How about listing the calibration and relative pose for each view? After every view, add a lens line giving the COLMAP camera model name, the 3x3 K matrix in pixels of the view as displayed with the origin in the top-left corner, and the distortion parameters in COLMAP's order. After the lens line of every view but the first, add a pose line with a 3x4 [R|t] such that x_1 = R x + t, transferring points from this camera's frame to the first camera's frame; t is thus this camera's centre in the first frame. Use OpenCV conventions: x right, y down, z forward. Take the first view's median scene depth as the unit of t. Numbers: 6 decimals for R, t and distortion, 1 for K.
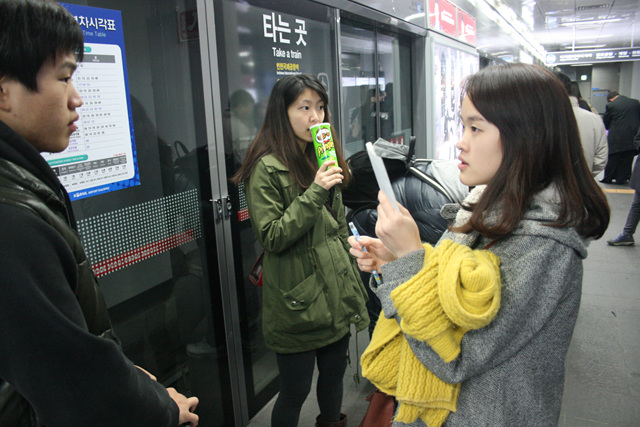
lens RADIAL K [[520.4, 0, 320.0], [0, 520.4, 213.5], [0, 0, 1]] dist [-0.151658, 0.114560]
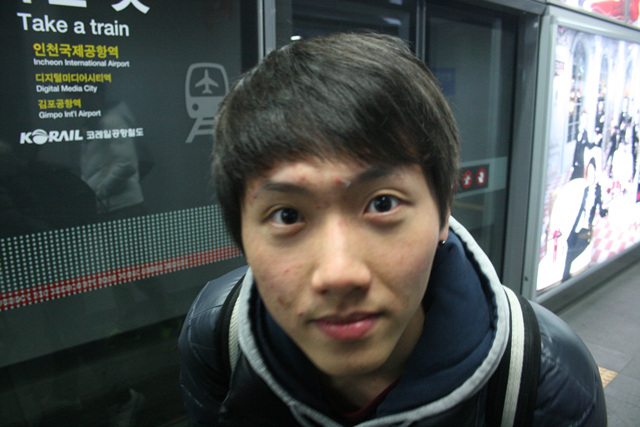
lens RADIAL K [[520.4, 0, 320.0], [0, 520.4, 213.5], [0, 0, 1]] dist [-0.151658, 0.114560]
pose [[0.923475, 0.143286, -0.355896, 0.376125], [-0.136278, 0.989656, 0.044830, -0.168285], [0.358638, 0.007101, 0.933450, 0.580180]]
